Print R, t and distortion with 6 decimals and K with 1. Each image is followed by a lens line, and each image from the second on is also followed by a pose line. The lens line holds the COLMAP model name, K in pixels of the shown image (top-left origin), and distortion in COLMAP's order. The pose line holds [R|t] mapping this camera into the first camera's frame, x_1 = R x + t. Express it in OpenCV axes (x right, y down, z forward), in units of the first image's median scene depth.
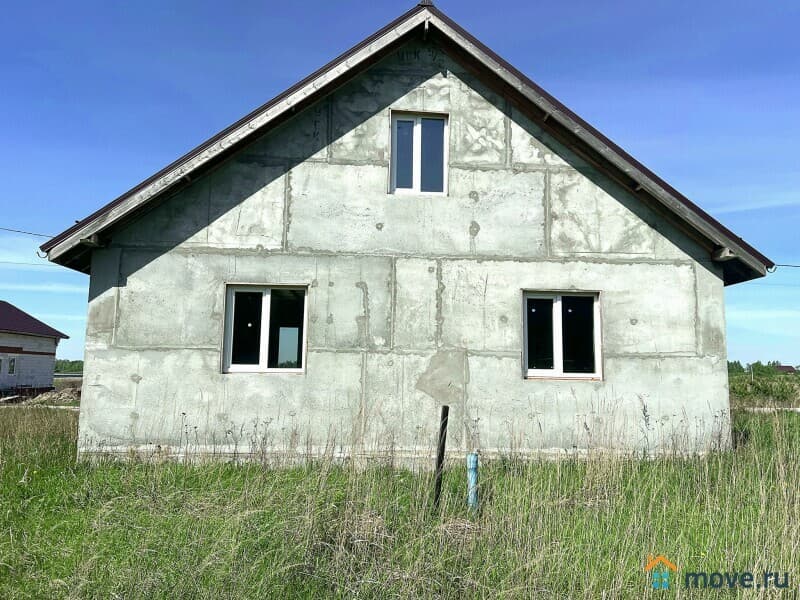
lens RADIAL K [[592.6, 0, 400.0], [0, 592.6, 300.0], [0, 0, 1]] dist [0.077766, -0.006132]
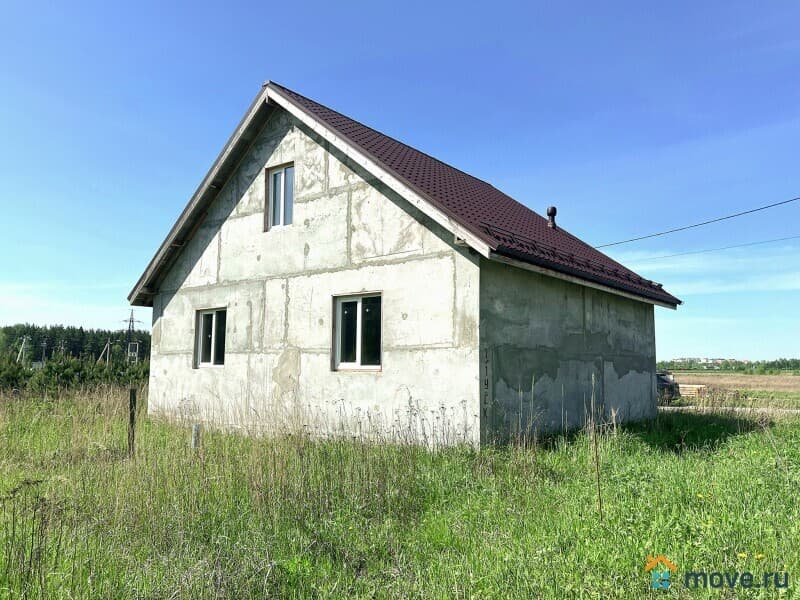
lens RADIAL K [[592.6, 0, 400.0], [0, 592.6, 300.0], [0, 0, 1]] dist [0.077766, -0.006132]
pose [[0.733567, -0.084693, -0.674320, 1.087529], [0.087970, 0.995690, -0.029357, 0.036755], [0.673900, -0.037785, 0.737856, 0.218971]]
